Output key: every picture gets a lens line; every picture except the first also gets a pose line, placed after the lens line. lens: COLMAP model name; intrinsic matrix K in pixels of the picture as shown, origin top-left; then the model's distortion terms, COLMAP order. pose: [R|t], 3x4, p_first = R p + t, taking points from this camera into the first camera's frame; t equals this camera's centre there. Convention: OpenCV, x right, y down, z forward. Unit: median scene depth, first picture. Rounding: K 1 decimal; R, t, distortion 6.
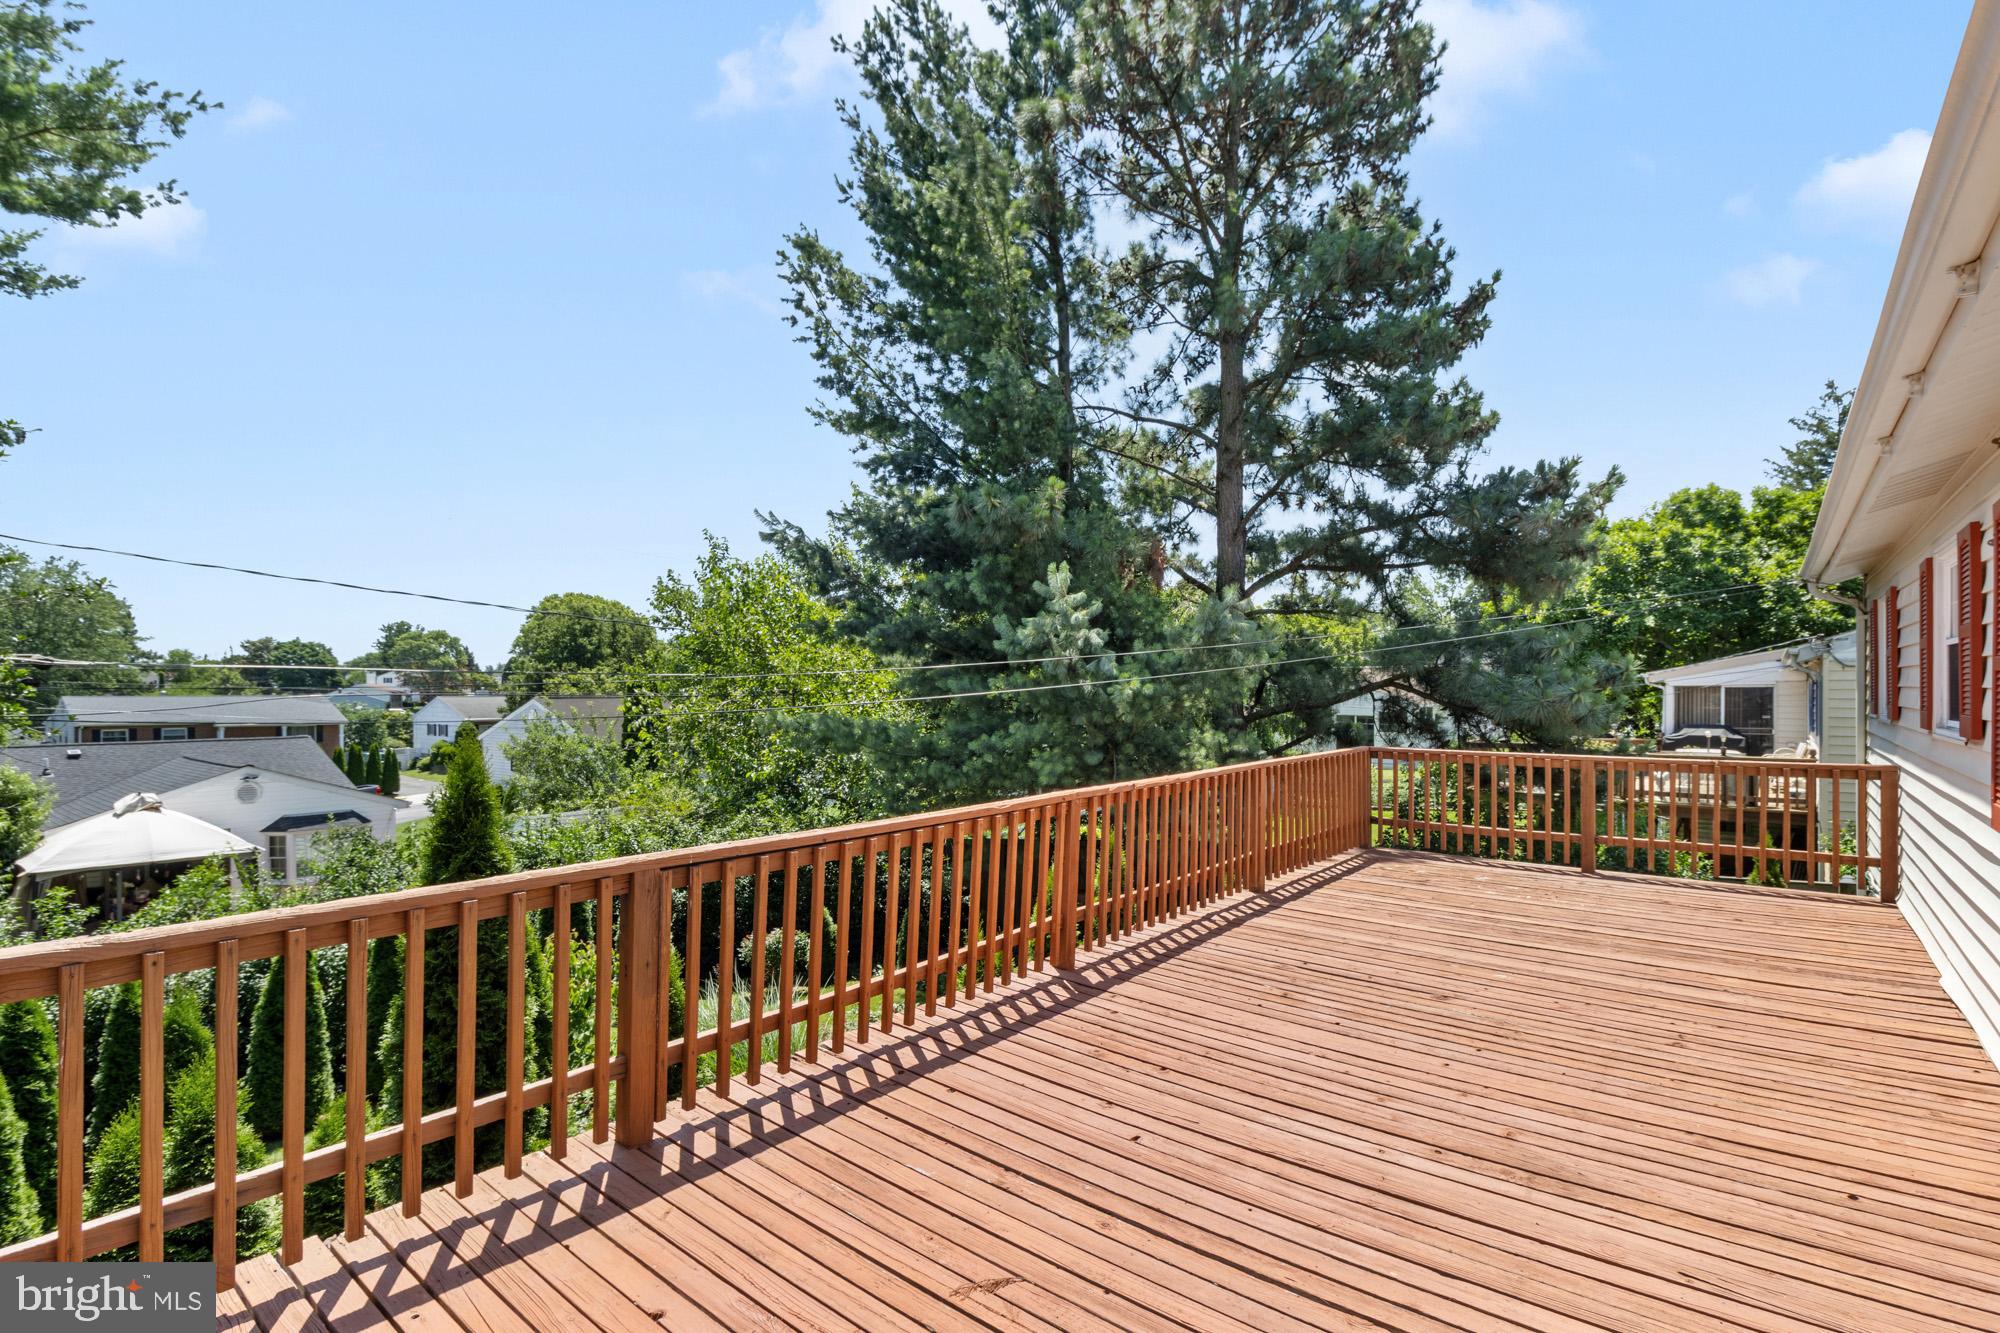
lens RADIAL K [[928.1, 0, 987.7], [0, 928.1, 683.4], [0, 0, 1]] dist [0.002321, 0.000075]
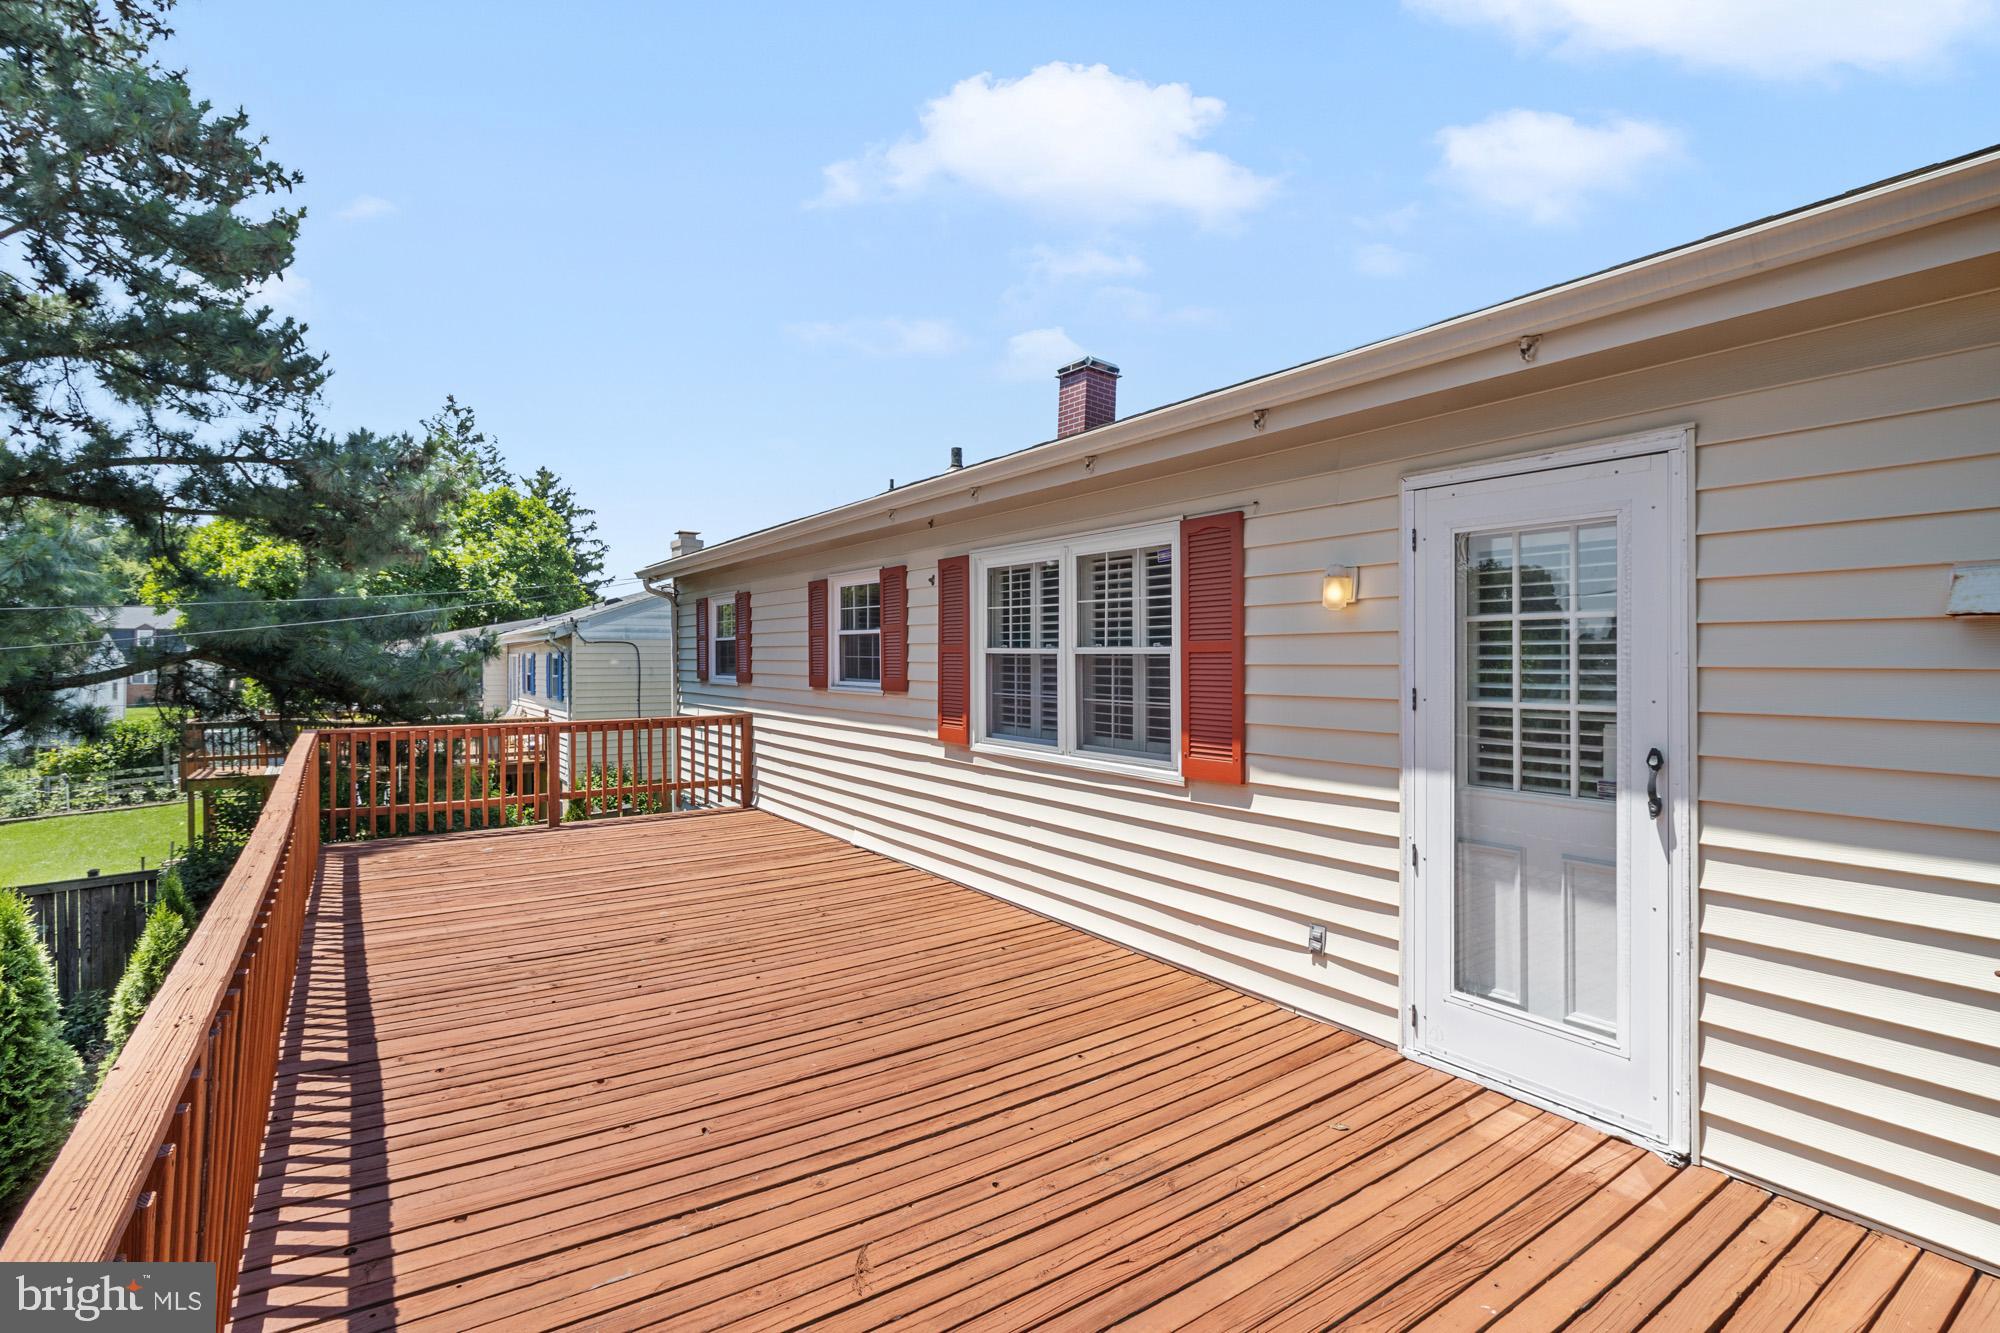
lens RADIAL K [[928.1, 0, 992.1], [0, 928.1, 663.2], [0, 0, 1]] dist [0.002321, 0.000075]
pose [[0.302795, -0.005967, 0.953037, -0.085020], [-0.003026, 0.999969, 0.007222, -0.000888], [-0.953051, -0.005070, 0.302768, 0.053291]]
